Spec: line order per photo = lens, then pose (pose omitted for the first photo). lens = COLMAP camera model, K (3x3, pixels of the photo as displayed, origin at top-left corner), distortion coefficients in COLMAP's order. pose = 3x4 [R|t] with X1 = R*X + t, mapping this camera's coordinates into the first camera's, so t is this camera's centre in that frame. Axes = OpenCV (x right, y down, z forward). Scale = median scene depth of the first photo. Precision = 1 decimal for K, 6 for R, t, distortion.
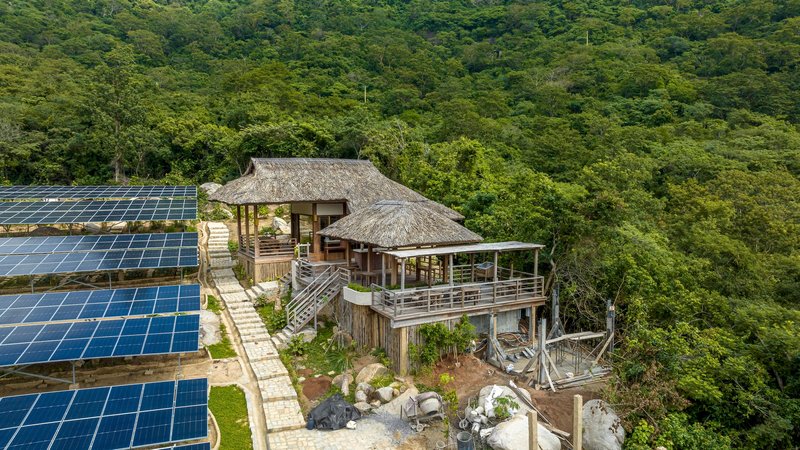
lens RADIAL K [[569.3, 0, 400.9], [0, 569.3, 226.2], [0, 0, 1]] dist [-0.014394, 0.000478]
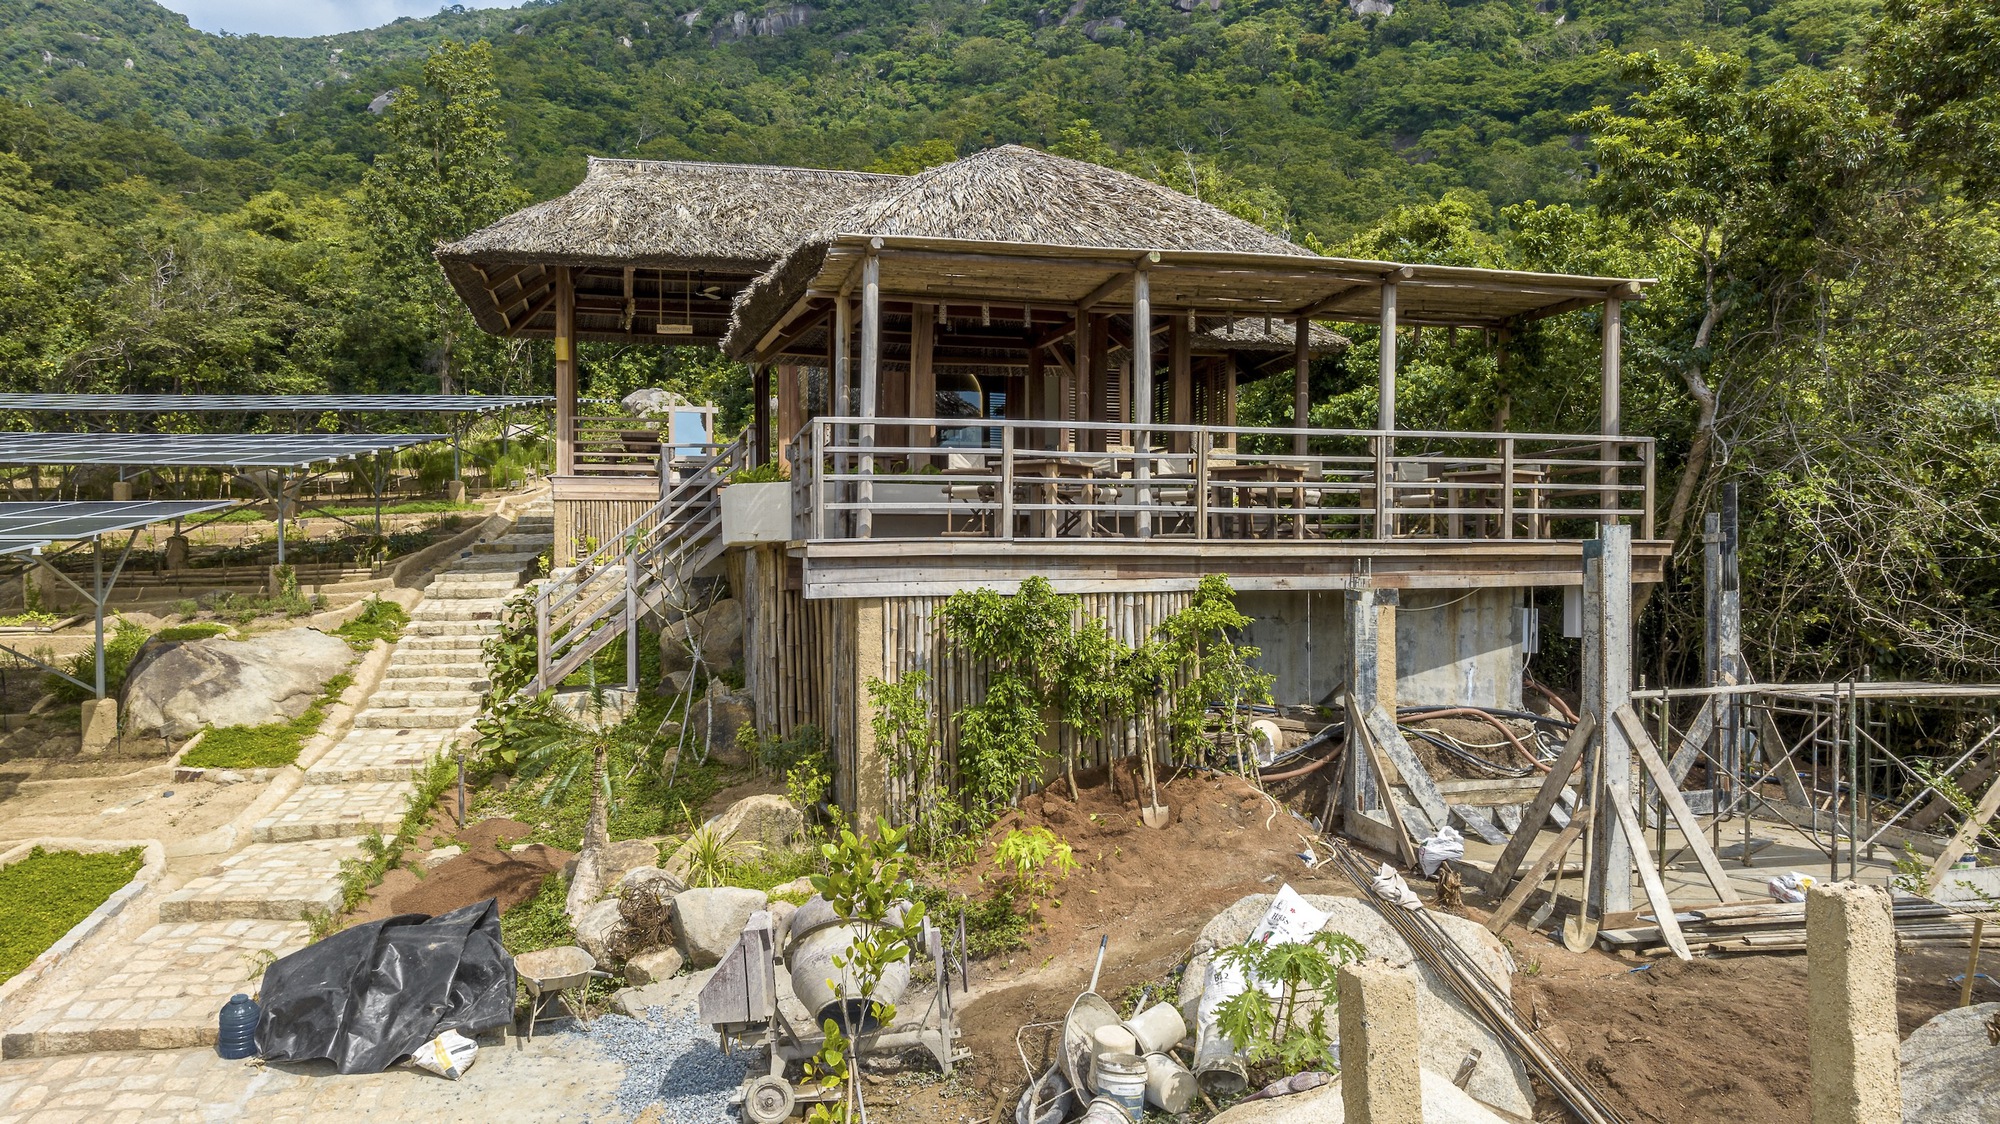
lens RADIAL K [[1423.3, 0, 997.5], [0, 1423.3, 565.8], [0, 0, 1]] dist [-0.014394, 0.000478]
pose [[0.971605, 0.002476, -0.236597, 0.148892], [-0.019351, 0.997427, -0.069026, 0.177983], [0.235817, 0.071645, 0.969153, 0.475315]]
